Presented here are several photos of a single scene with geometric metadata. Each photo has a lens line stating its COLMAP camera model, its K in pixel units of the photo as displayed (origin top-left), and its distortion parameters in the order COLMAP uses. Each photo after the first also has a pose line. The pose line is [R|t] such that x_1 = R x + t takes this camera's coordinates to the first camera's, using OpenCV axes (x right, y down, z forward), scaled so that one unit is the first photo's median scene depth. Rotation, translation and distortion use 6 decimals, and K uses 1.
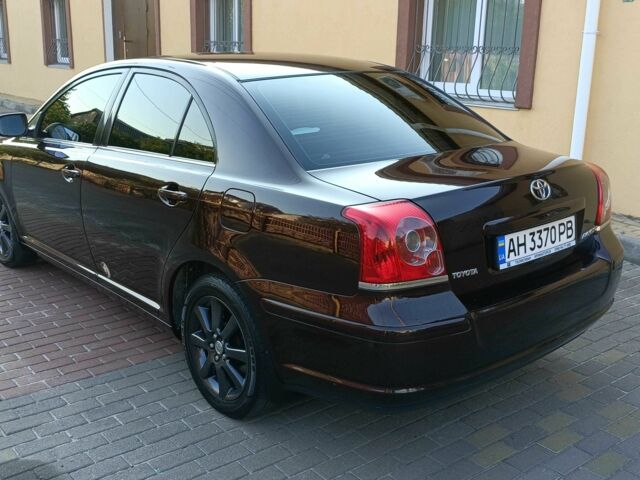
lens RADIAL K [[694.1, 0, 319.6], [0, 694.1, 240.4], [0, 0, 1]] dist [-0.023348, 0.000000]
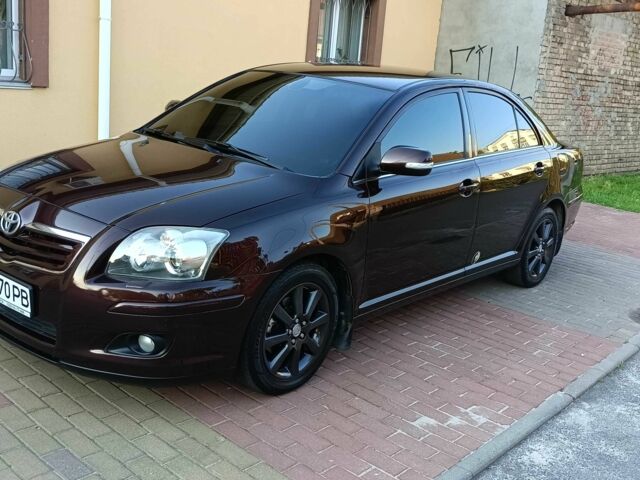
lens RADIAL K [[694.1, 0, 320.4], [0, 694.1, 240.6], [0, 0, 1]] dist [-0.023348, 0.000000]
pose [[-0.128329, -0.269460, 0.954423, -1.004196], [0.166269, 0.942912, 0.288566, -0.267717], [-0.977694, 0.195723, -0.076200, 0.960980]]
